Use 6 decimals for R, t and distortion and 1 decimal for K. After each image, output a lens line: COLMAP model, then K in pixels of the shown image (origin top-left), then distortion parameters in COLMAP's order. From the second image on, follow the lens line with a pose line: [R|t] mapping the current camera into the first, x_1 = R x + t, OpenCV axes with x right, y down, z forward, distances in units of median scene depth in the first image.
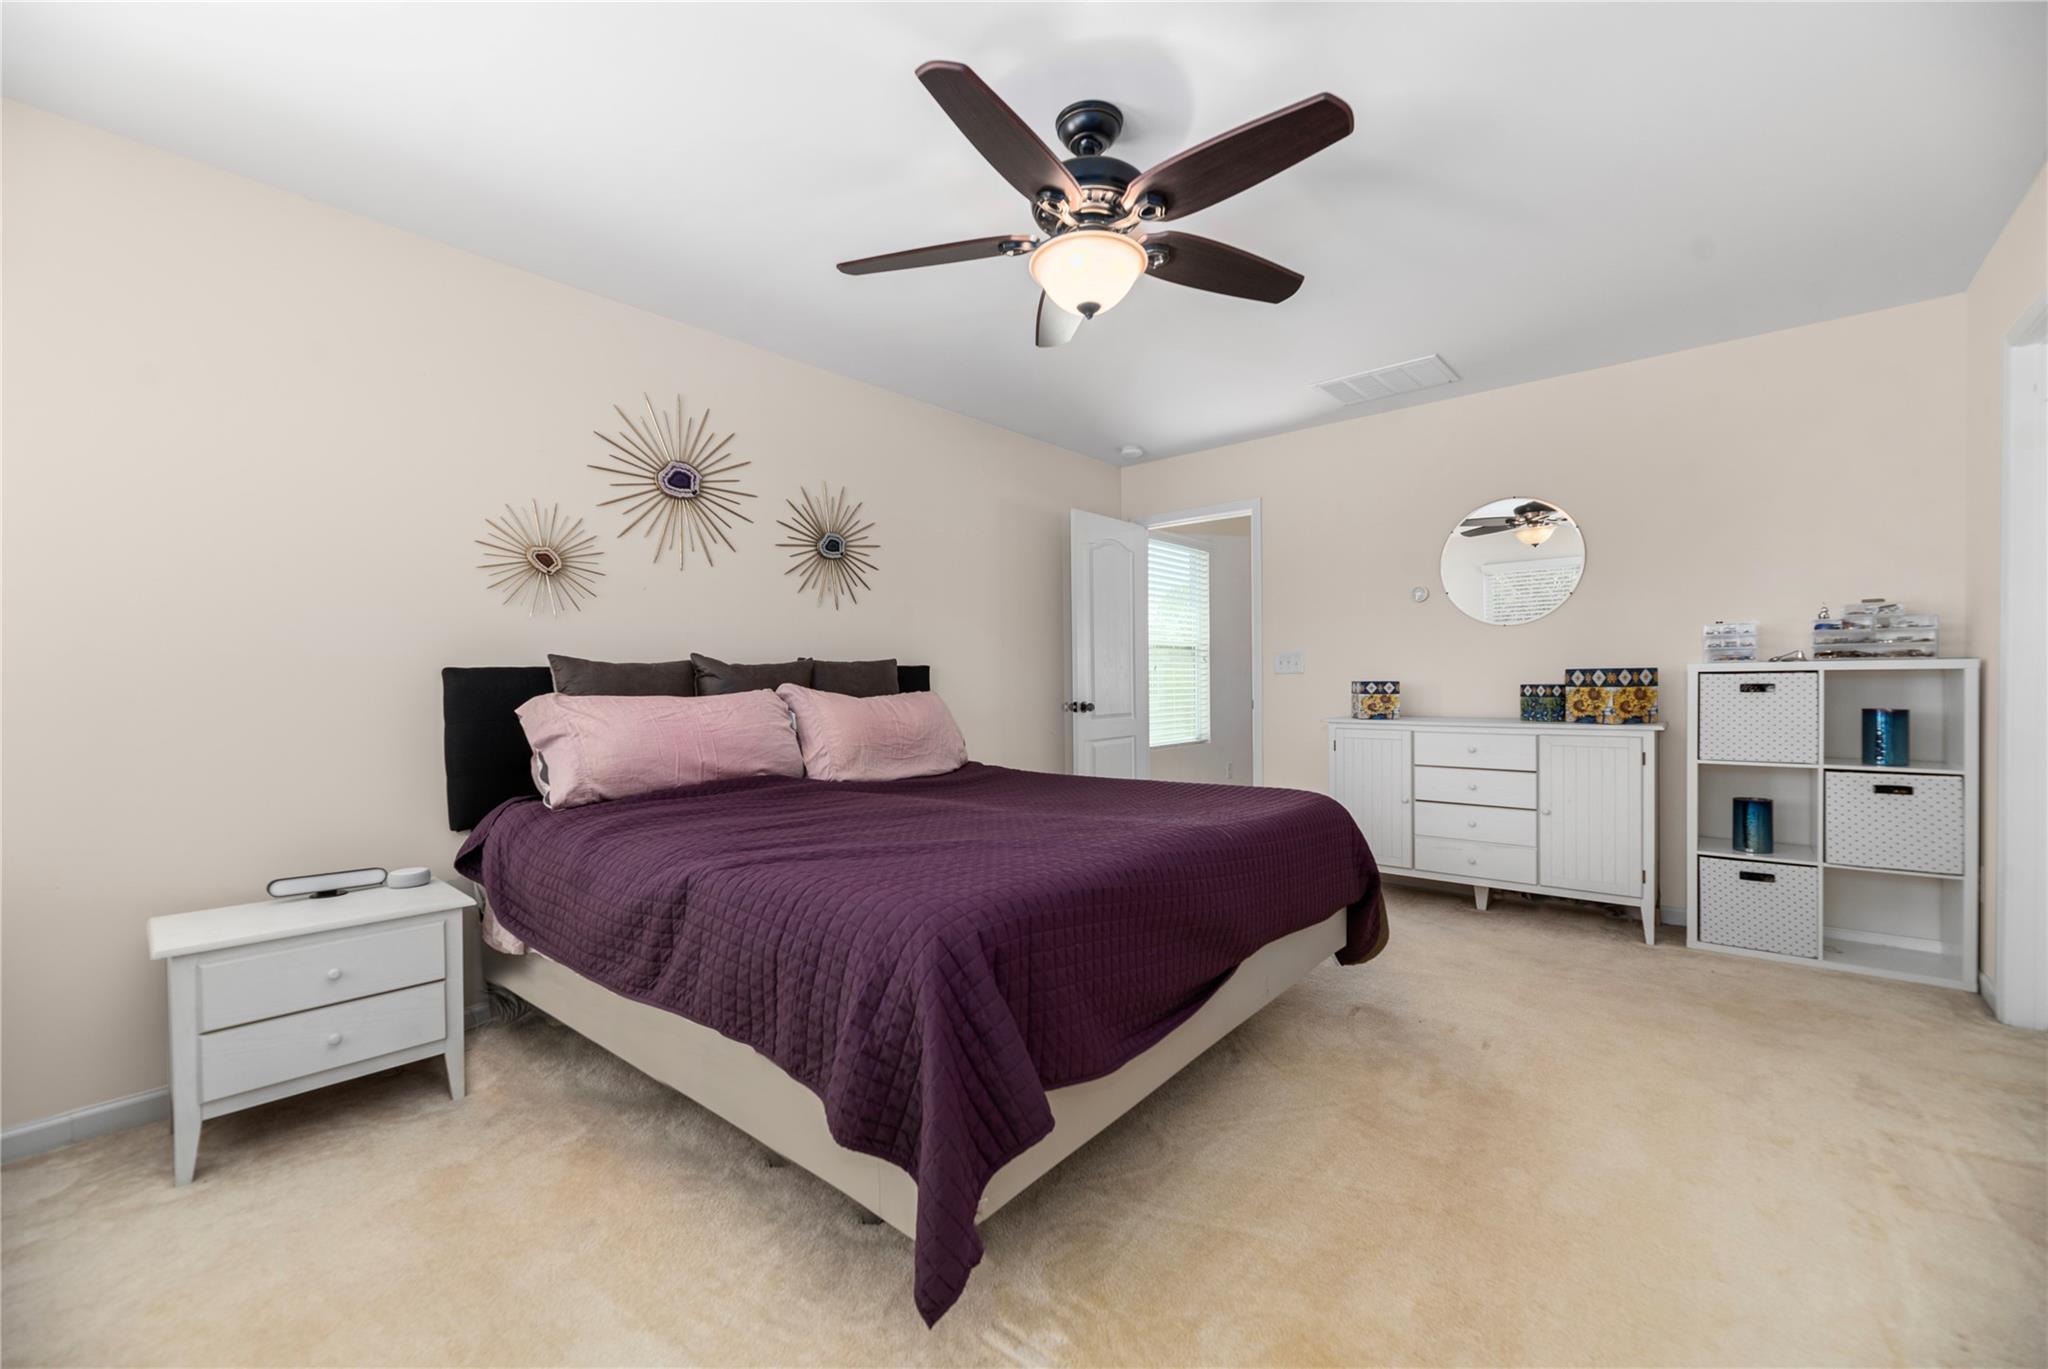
lens RADIAL K [[836.0, 0, 1021.3], [0, 836.0, 688.0], [0, 0, 1]] dist [-0.000986, -0.000101]
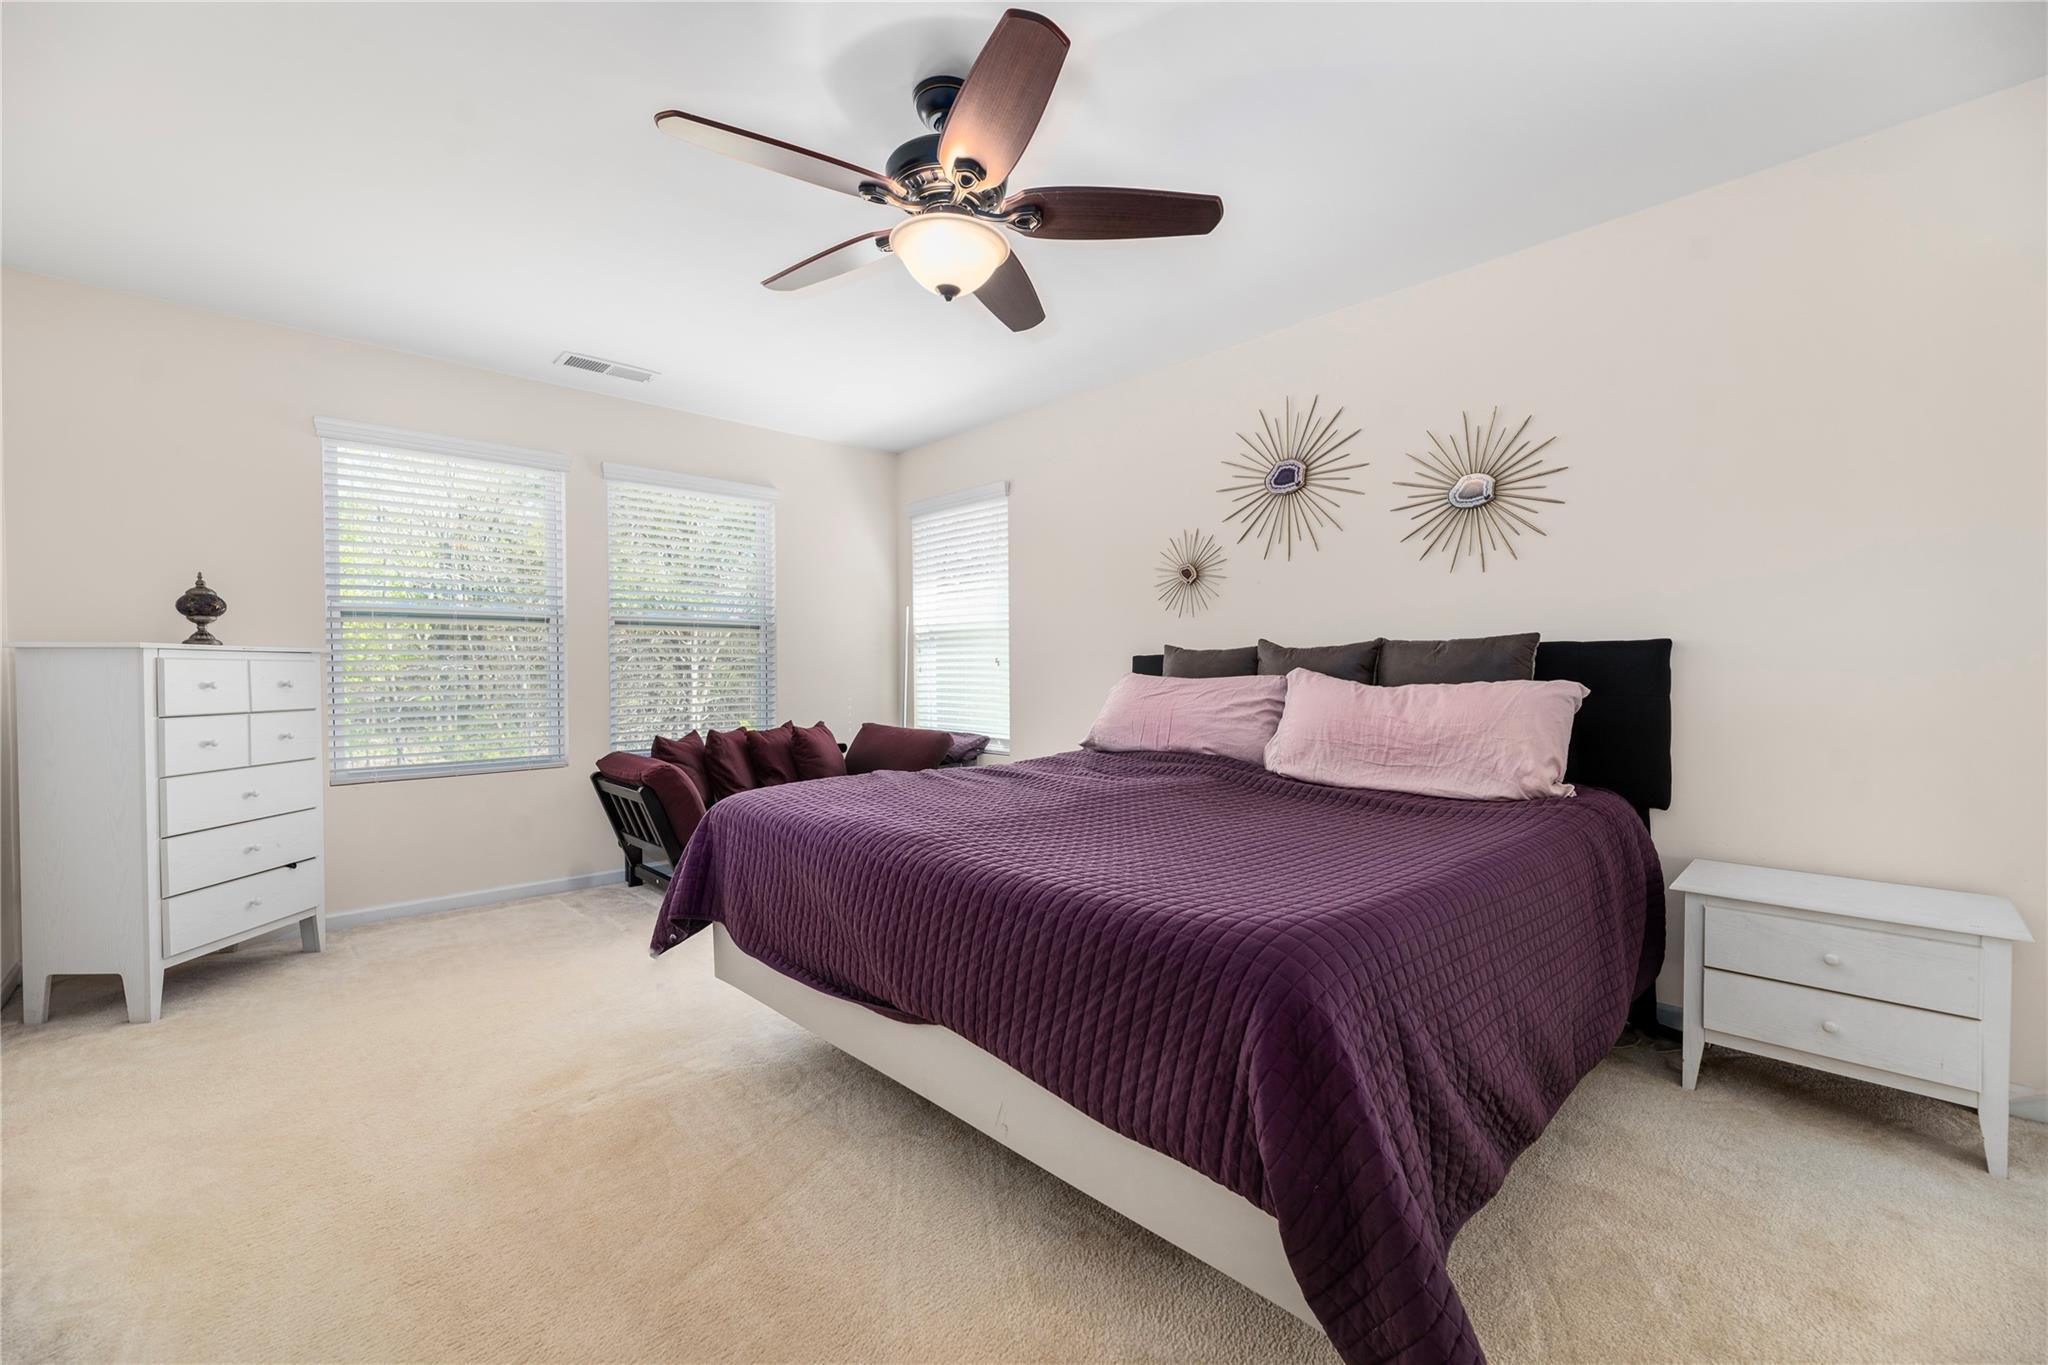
lens RADIAL K [[836.0, 0, 1023.1], [0, 836.0, 679.0], [0, 0, 1]] dist [-0.000986, -0.000101]
pose [[-0.083268, 0.029427, -0.996093, 0.711981], [0.006061, 0.999560, 0.029023, -0.022638], [0.996509, -0.003621, -0.083410, 0.769937]]
